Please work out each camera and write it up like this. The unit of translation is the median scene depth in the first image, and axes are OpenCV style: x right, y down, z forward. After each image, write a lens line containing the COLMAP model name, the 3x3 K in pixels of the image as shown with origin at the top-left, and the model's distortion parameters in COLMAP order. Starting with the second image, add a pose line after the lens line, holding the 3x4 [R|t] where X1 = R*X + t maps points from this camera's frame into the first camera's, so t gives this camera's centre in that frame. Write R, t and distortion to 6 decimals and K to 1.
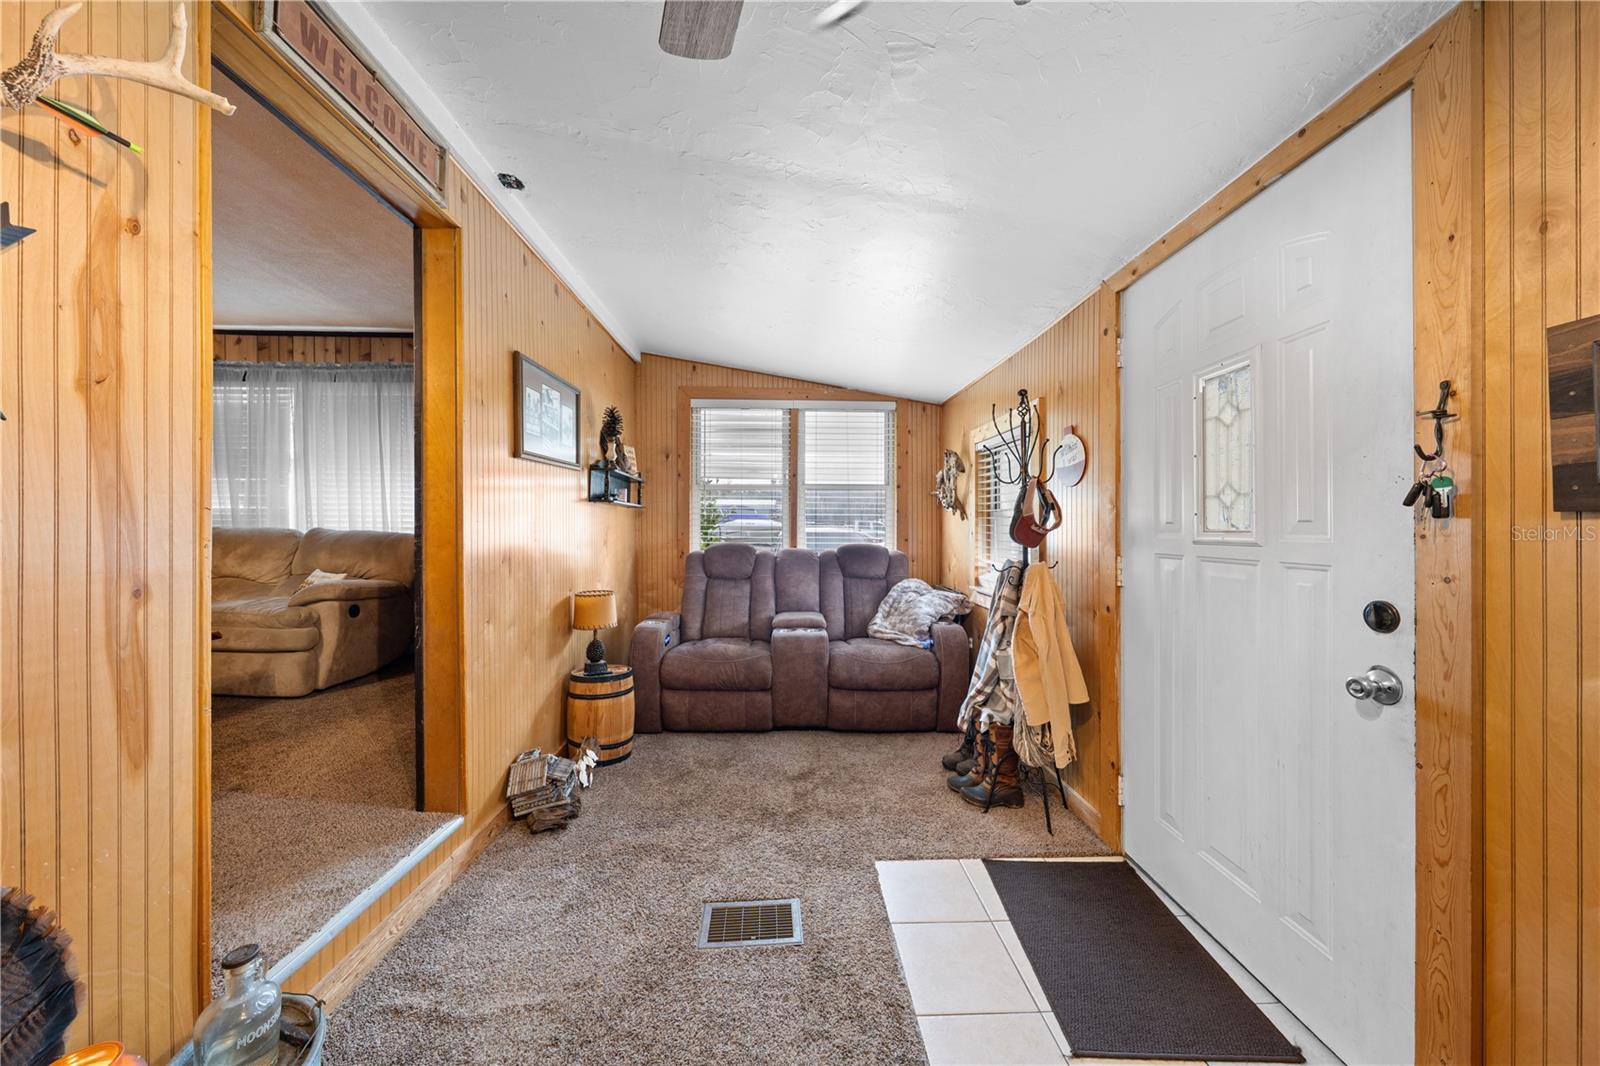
lens RADIAL K [[540.2, 0, 795.7], [0, 540.2, 525.6], [0, 0, 1]] dist [-0.001068, 0.000329]
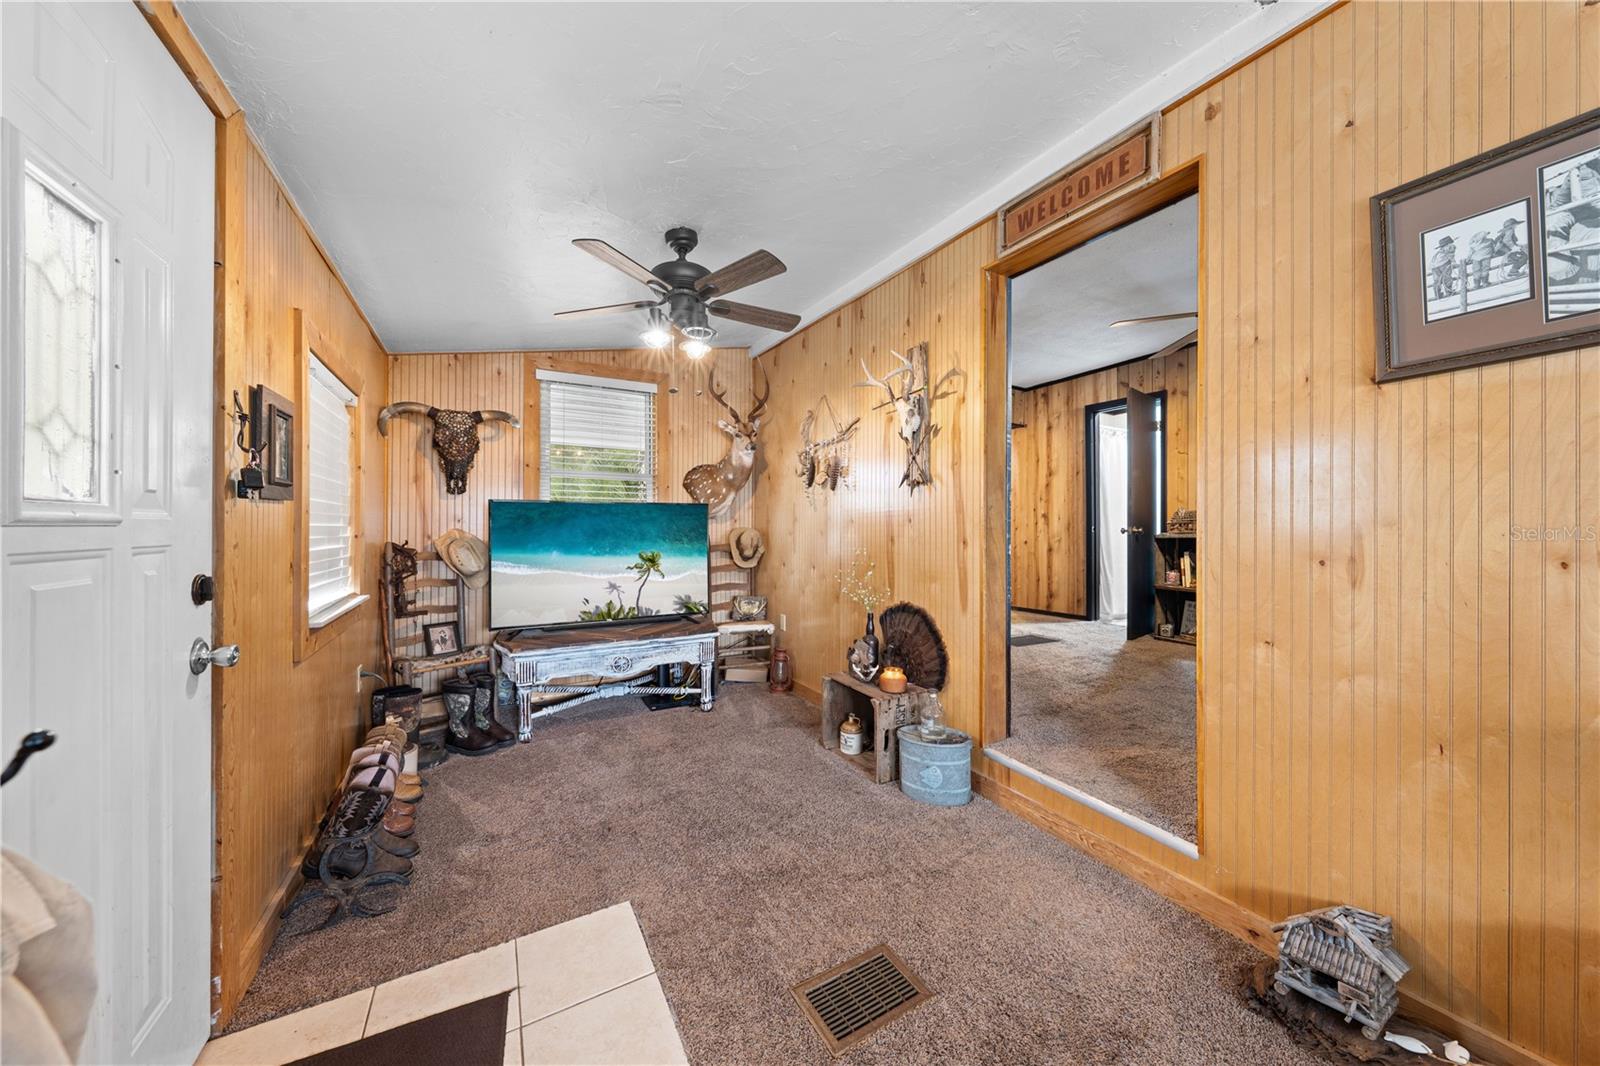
lens RADIAL K [[540.2, 0, 793.1], [0, 540.2, 530.1], [0, 0, 1]] dist [-0.001068, 0.000329]
pose [[-0.890944, -0.000836, -0.454113, 0.357597], [-0.002532, 0.999992, 0.003127, 0.032376], [0.454107, 0.003935, -0.890939, 1.589940]]
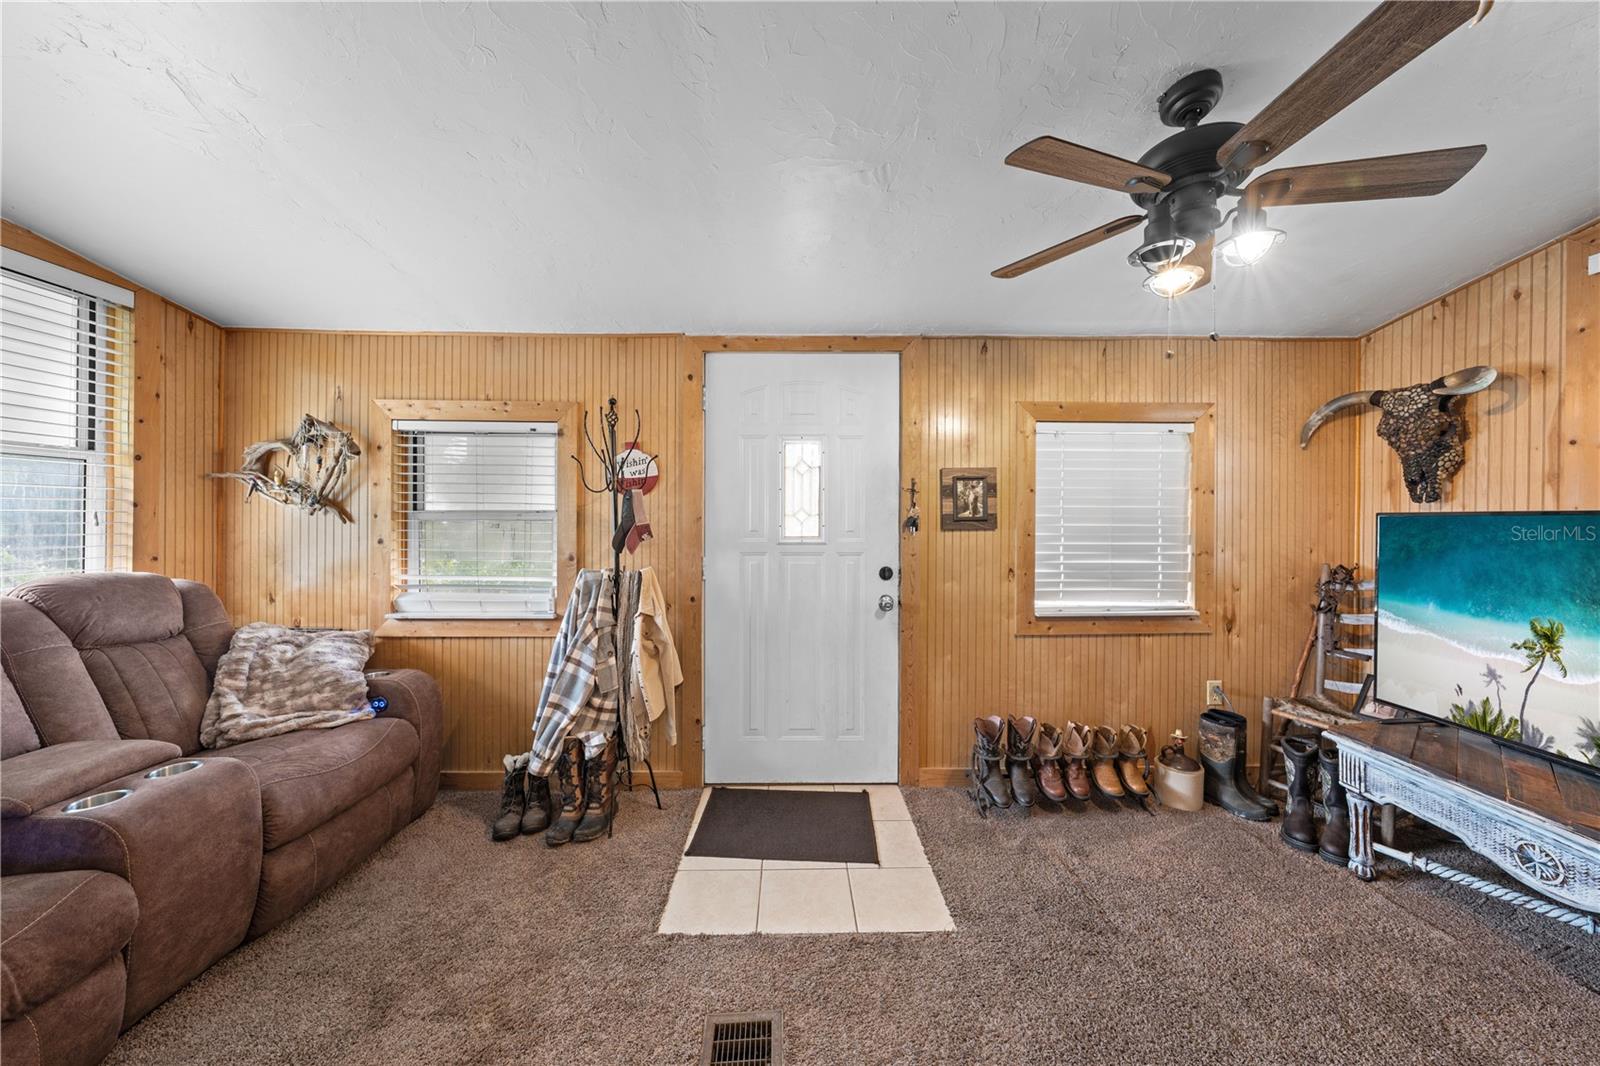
lens RADIAL K [[540.2, 0, 805.0], [0, 540.2, 518.9], [0, 0, 1]] dist [-0.001068, 0.000329]
pose [[0.009583, 0.002677, 0.999951, -0.796377], [-0.004715, 0.999985, -0.002631, -0.036086], [-0.999943, -0.004690, 0.009595, 0.863417]]
